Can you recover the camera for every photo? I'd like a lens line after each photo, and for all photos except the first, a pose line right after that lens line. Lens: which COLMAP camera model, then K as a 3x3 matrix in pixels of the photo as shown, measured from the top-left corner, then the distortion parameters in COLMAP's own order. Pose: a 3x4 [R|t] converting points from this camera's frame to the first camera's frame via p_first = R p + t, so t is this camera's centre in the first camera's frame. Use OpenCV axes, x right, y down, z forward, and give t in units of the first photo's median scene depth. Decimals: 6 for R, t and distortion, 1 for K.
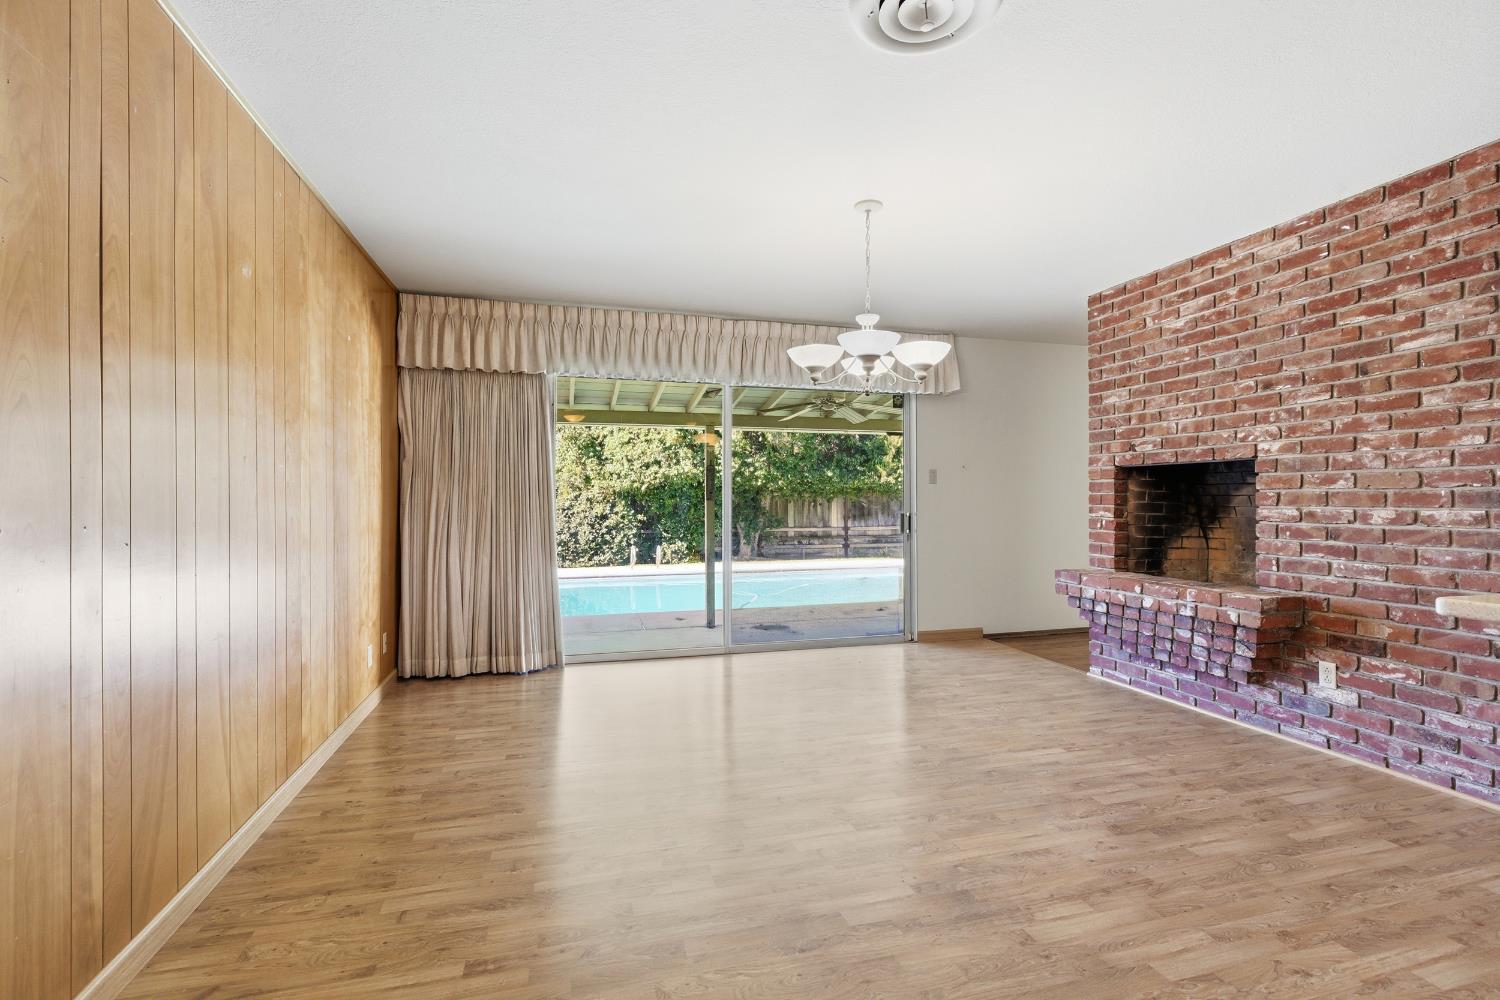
lens RADIAL K [[684.6, 0, 752.0], [0, 684.6, 495.7], [0, 0, 1]] dist [-0.004841, 0.001411]
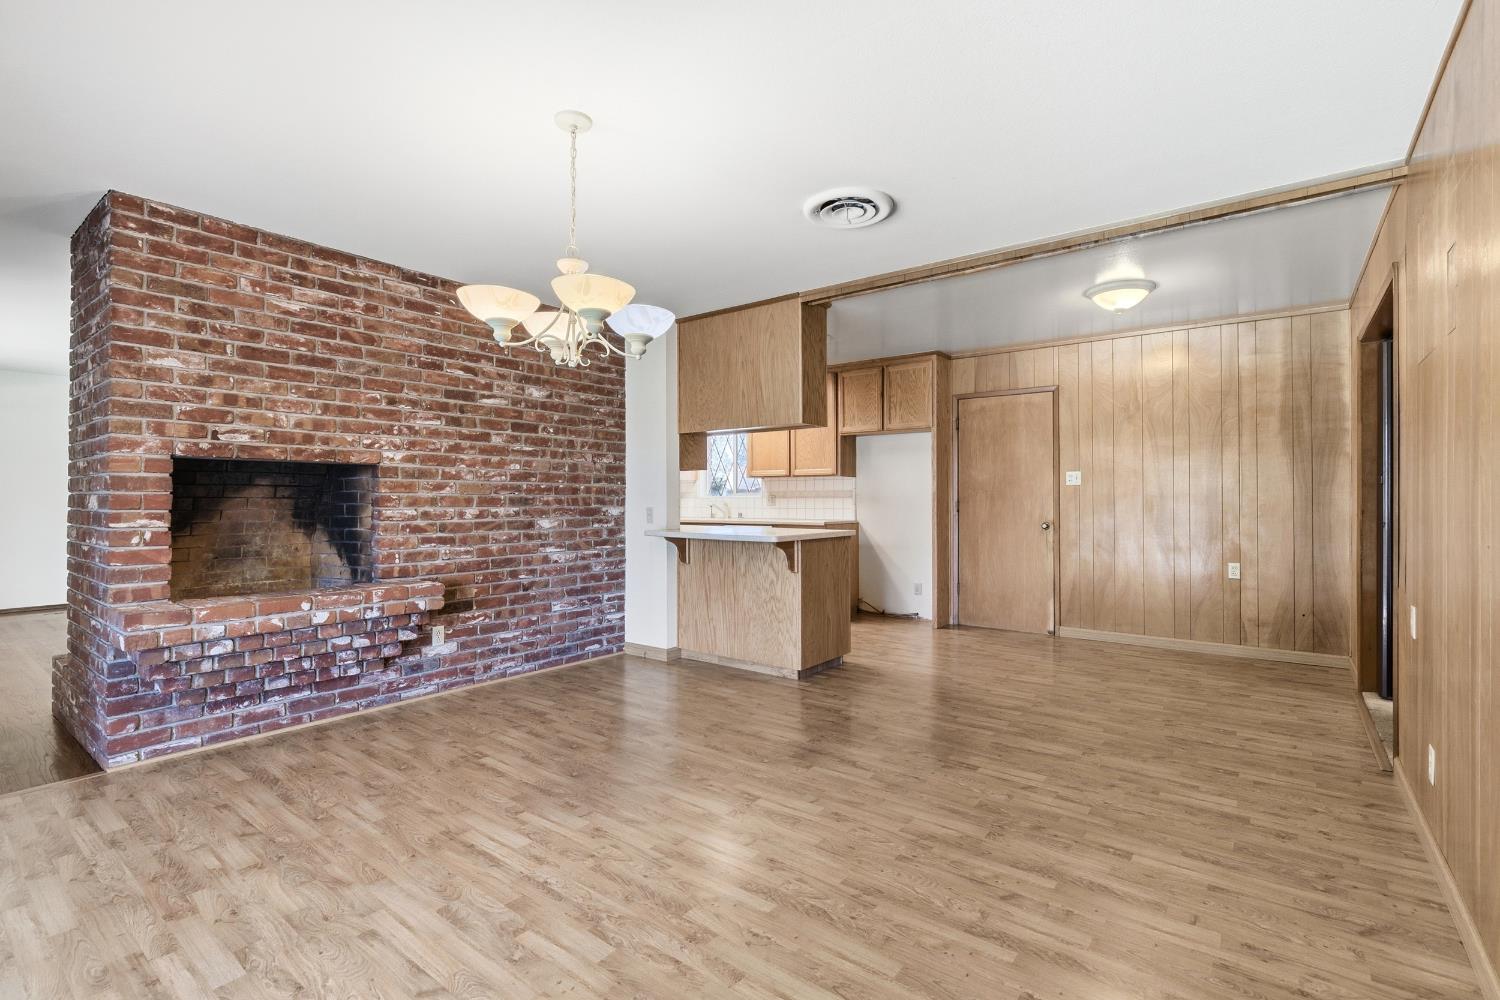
lens RADIAL K [[684.6, 0, 758.4], [0, 684.6, 499.3], [0, 0, 1]] dist [-0.004841, 0.001411]
pose [[-0.600705, 0.002527, 0.799467, -0.611485], [-0.003769, 0.999975, -0.005993, 0.007175], [-0.799462, -0.006613, -0.600680, 1.389961]]
